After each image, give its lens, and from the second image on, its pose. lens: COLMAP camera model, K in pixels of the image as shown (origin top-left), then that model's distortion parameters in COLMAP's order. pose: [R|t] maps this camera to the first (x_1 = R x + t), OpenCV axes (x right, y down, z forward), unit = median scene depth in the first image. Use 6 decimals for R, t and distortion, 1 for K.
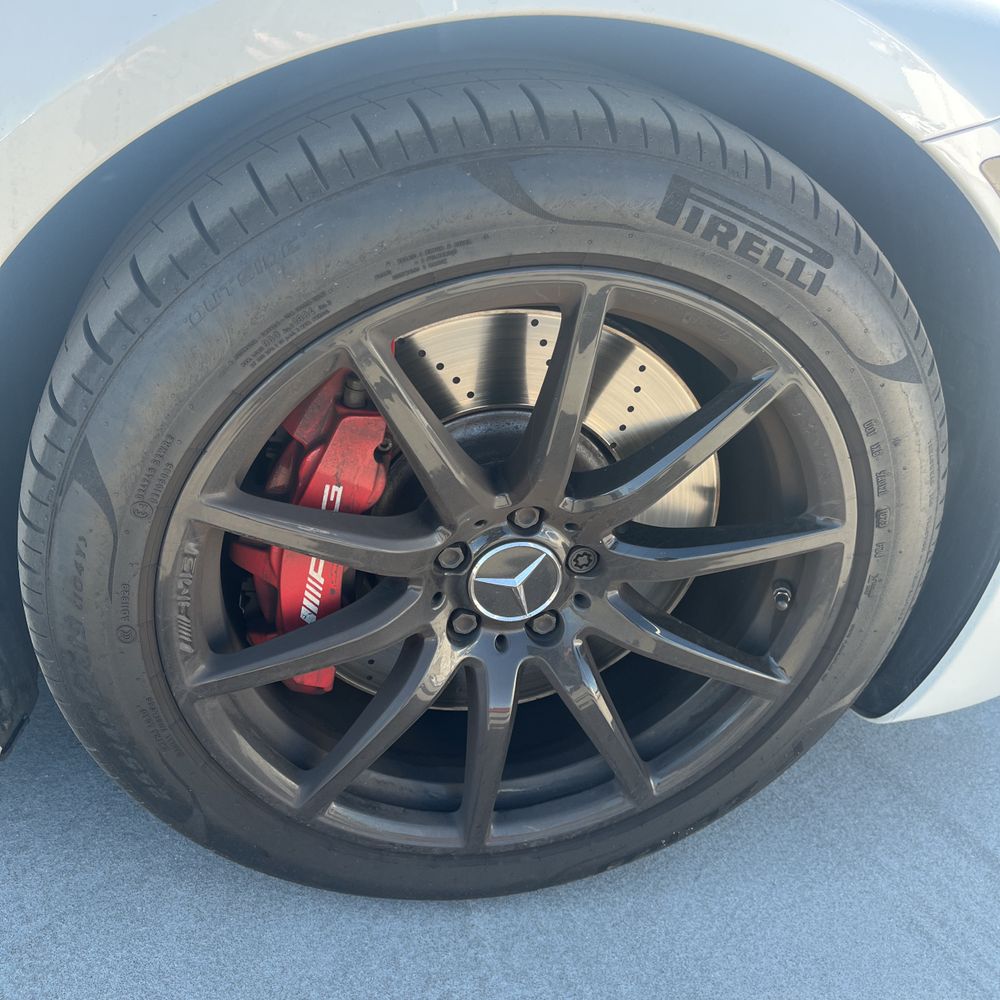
lens RADIAL K [[1014.6, 0, 503.2], [0, 1014.6, 508.0], [0, 0, 1]] dist [0.037156, -0.025699]
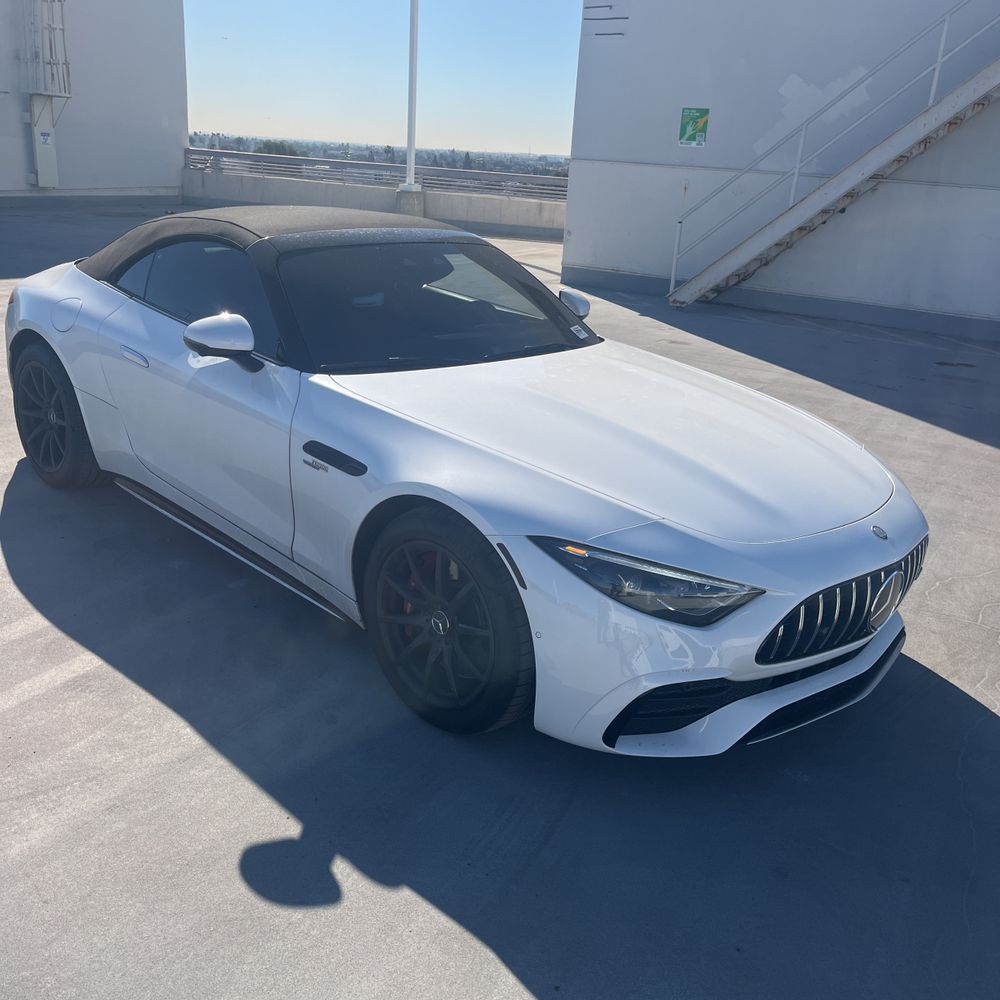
lens RADIAL K [[1018.0, 0, 506.6], [0, 1018.0, 501.8], [0, 0, 1]] dist [0.050077, -0.049722]
pose [[0.573322, 0.181557, -0.798961, 3.420306], [-0.422465, 0.901021, -0.098405, -0.072465], [0.702015, 0.393951, 0.593277, -1.420323]]
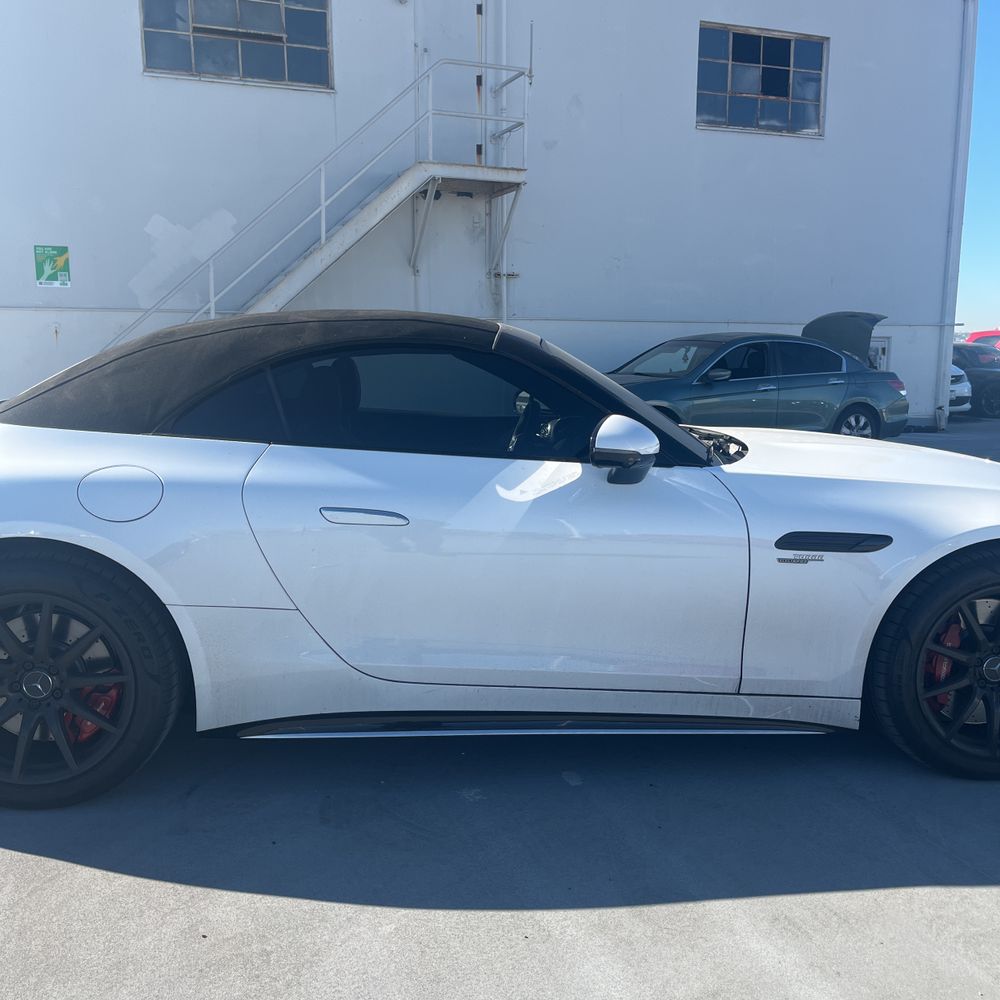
lens RADIAL K [[1014.6, 0, 503.2], [0, 1014.6, 508.0], [0, 0, 1]] dist [0.037156, -0.025699]
pose [[0.988919, -0.106910, -0.102998, -1.435376], [0.058566, 0.918497, -0.391067, 0.967858], [0.136412, 0.380701, 0.914581, -3.174536]]
